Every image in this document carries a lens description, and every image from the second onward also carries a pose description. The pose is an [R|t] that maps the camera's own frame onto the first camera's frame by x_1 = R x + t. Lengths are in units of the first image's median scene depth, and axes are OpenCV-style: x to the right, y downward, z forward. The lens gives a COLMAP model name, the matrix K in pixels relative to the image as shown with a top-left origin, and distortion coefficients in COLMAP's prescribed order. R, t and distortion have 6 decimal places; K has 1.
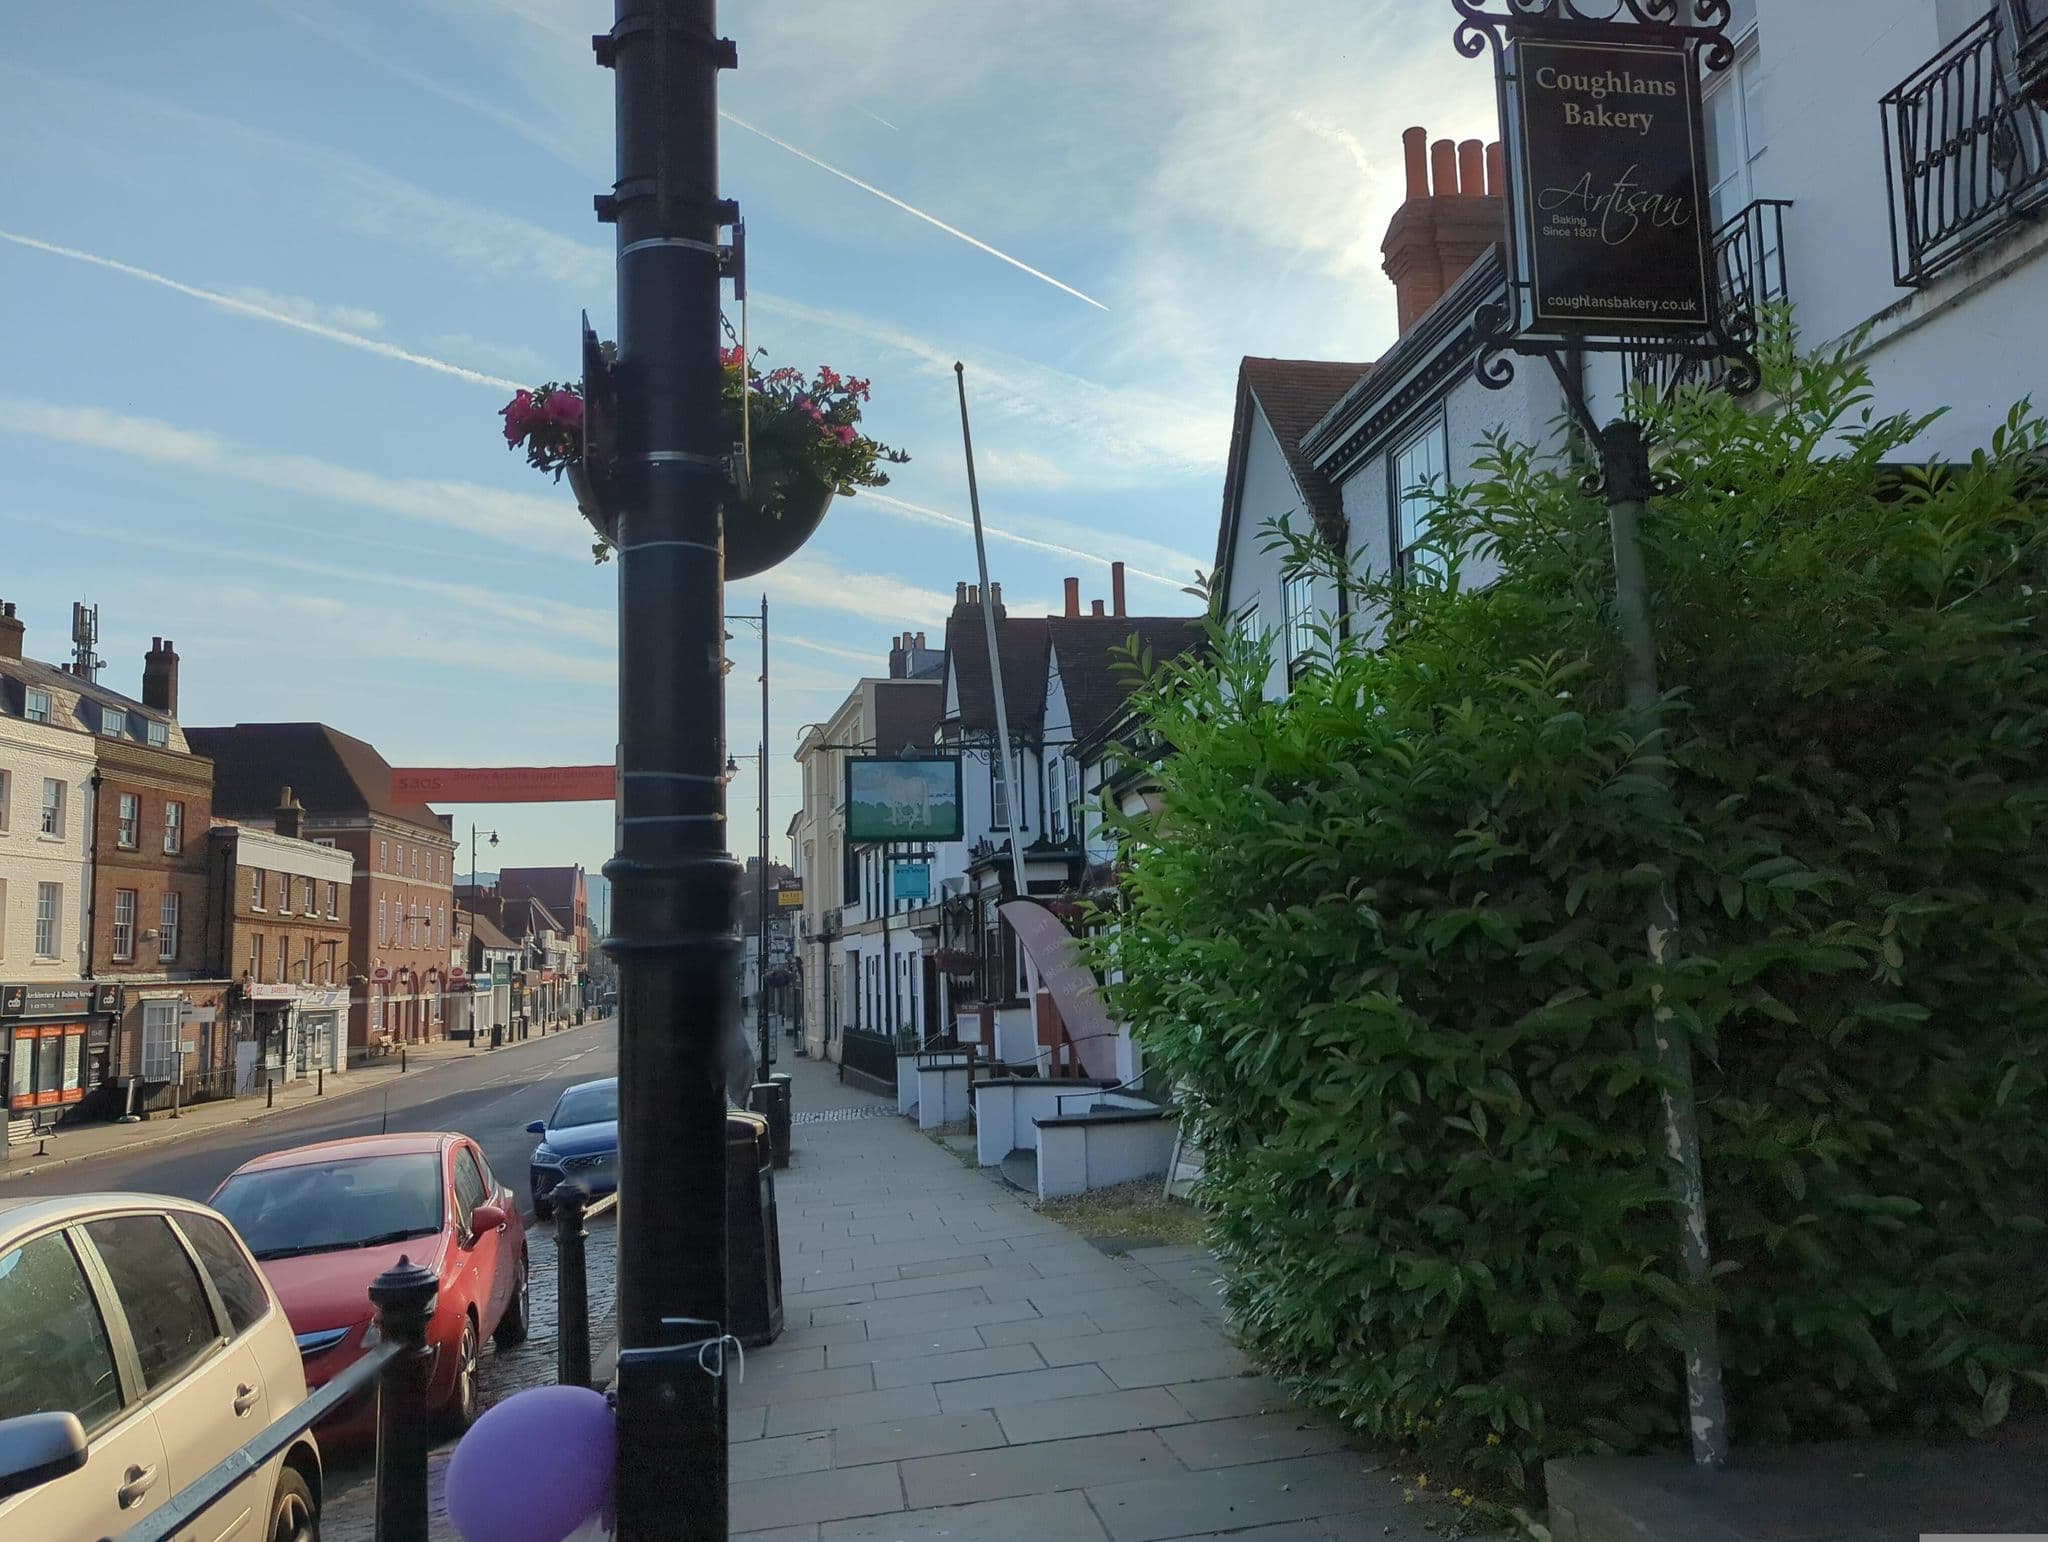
lens RADIAL K [[1610.6, 0, 1061.6], [0, 1610.6, 769.7], [0, 0, 1]] dist [0.007737, 0.002859]
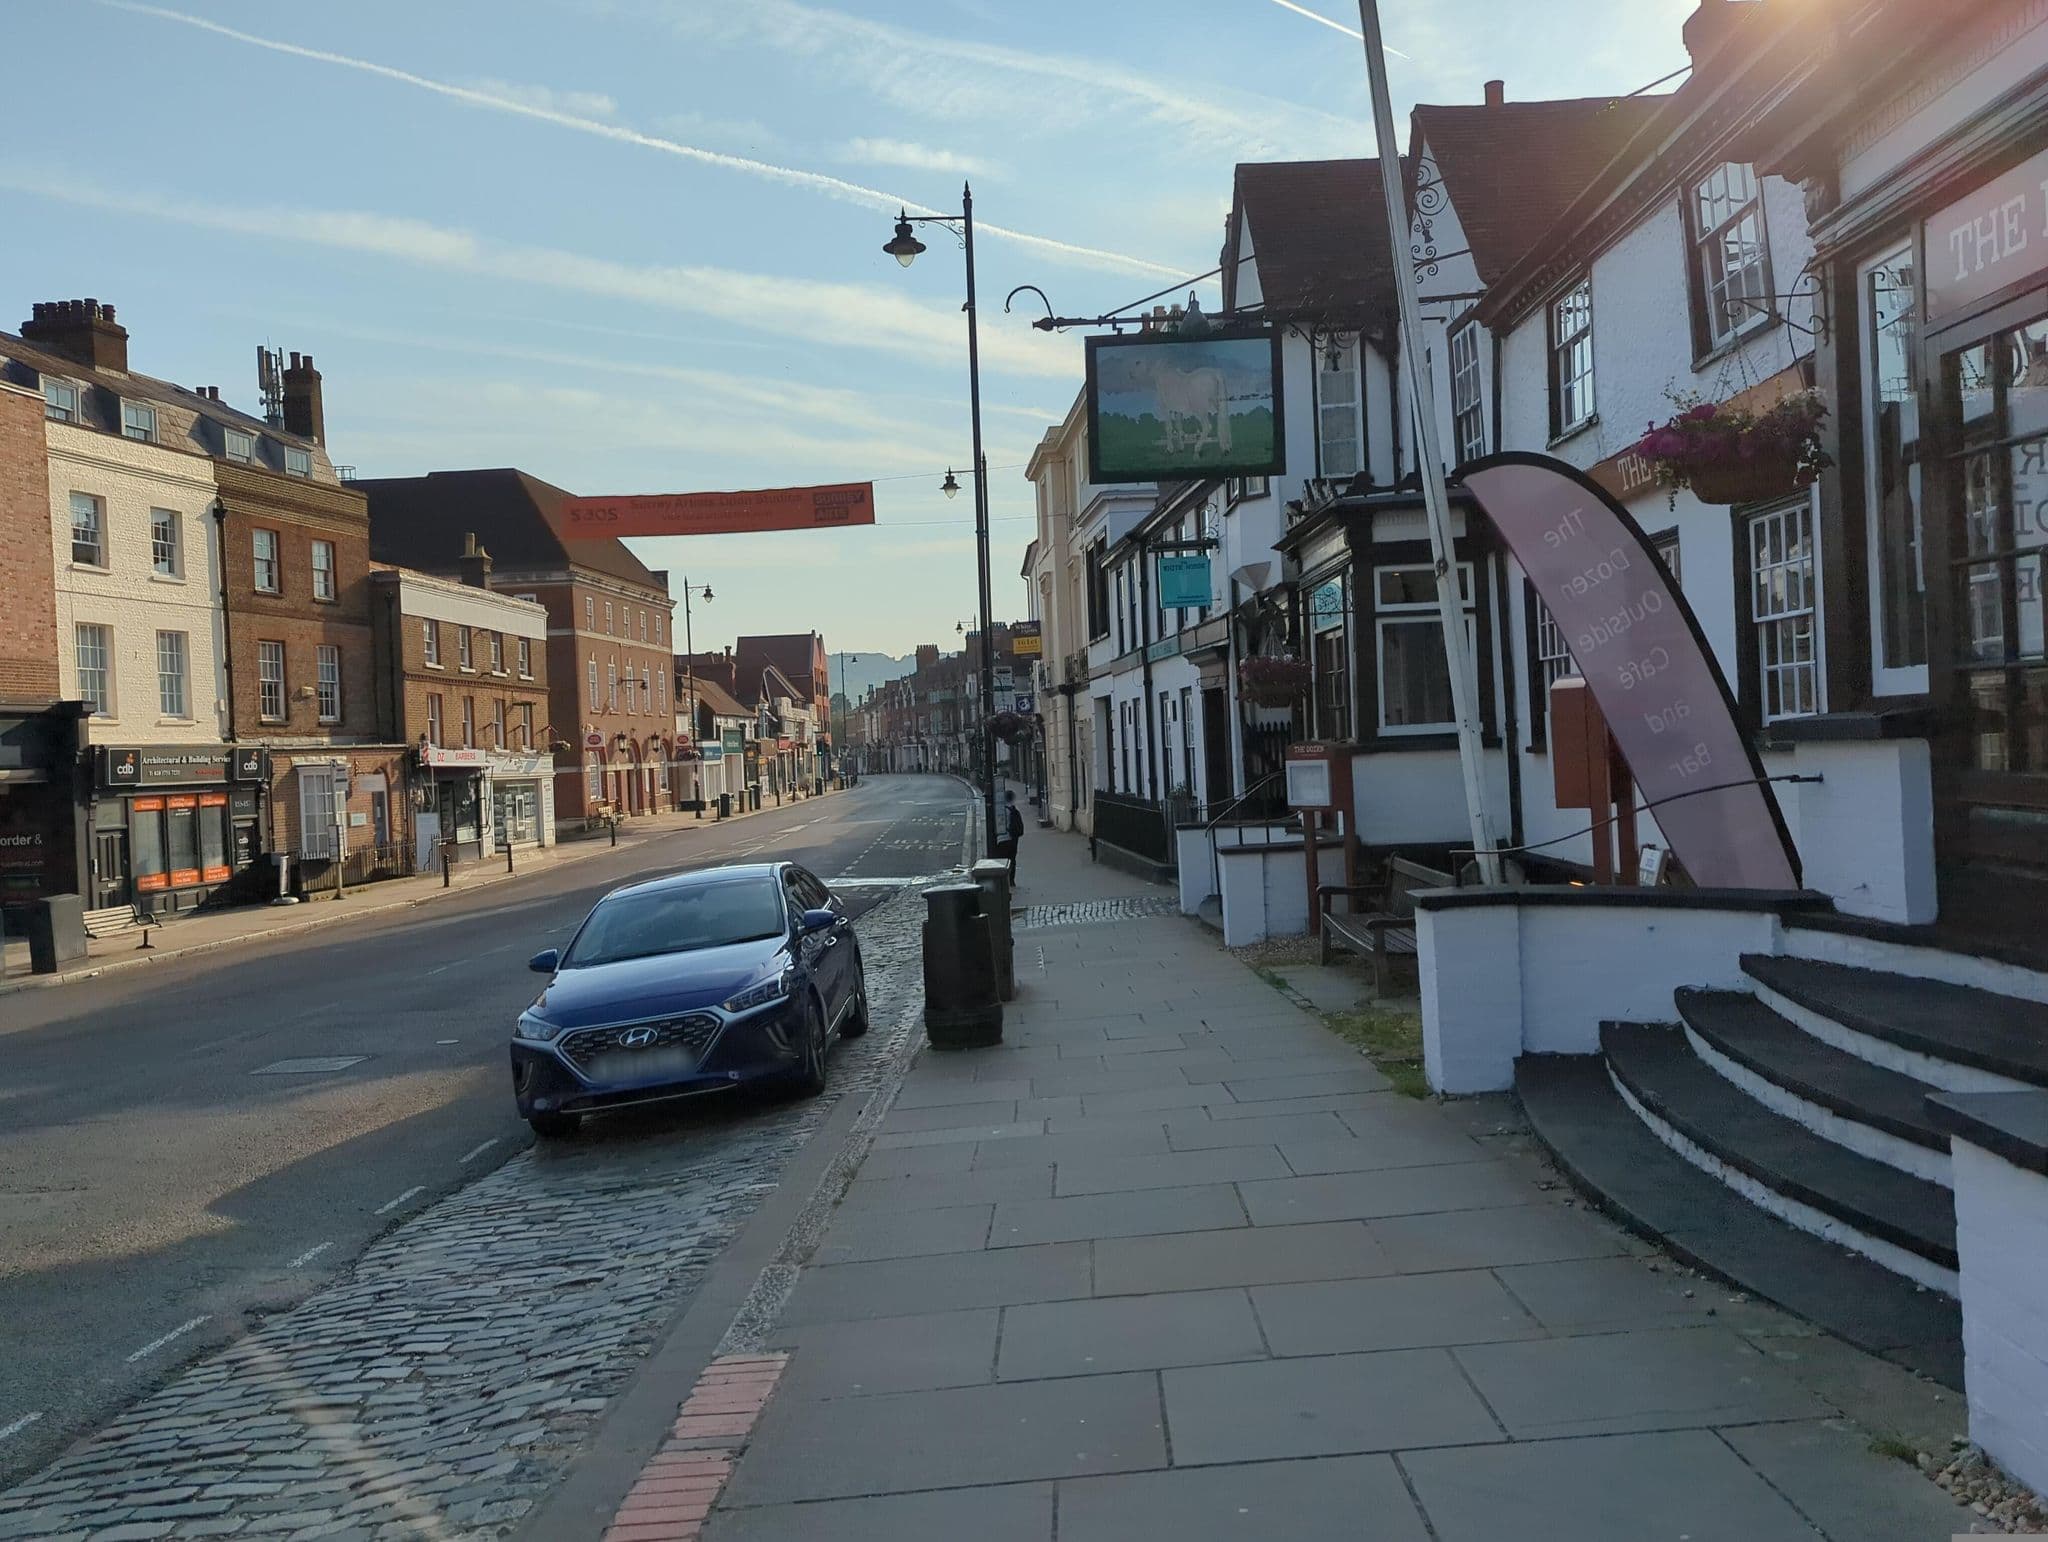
lens RADIAL K [[1454.1, 0, 1024.0], [0, 1454.1, 771.0], [0, 0, 1]] dist [0.049954, -0.000846]
pose [[0.983933, -0.009819, -0.178268, -0.038014], [0.034379, 0.990221, 0.135209, 0.047334], [0.175197, -0.139165, 0.974648, 0.272542]]
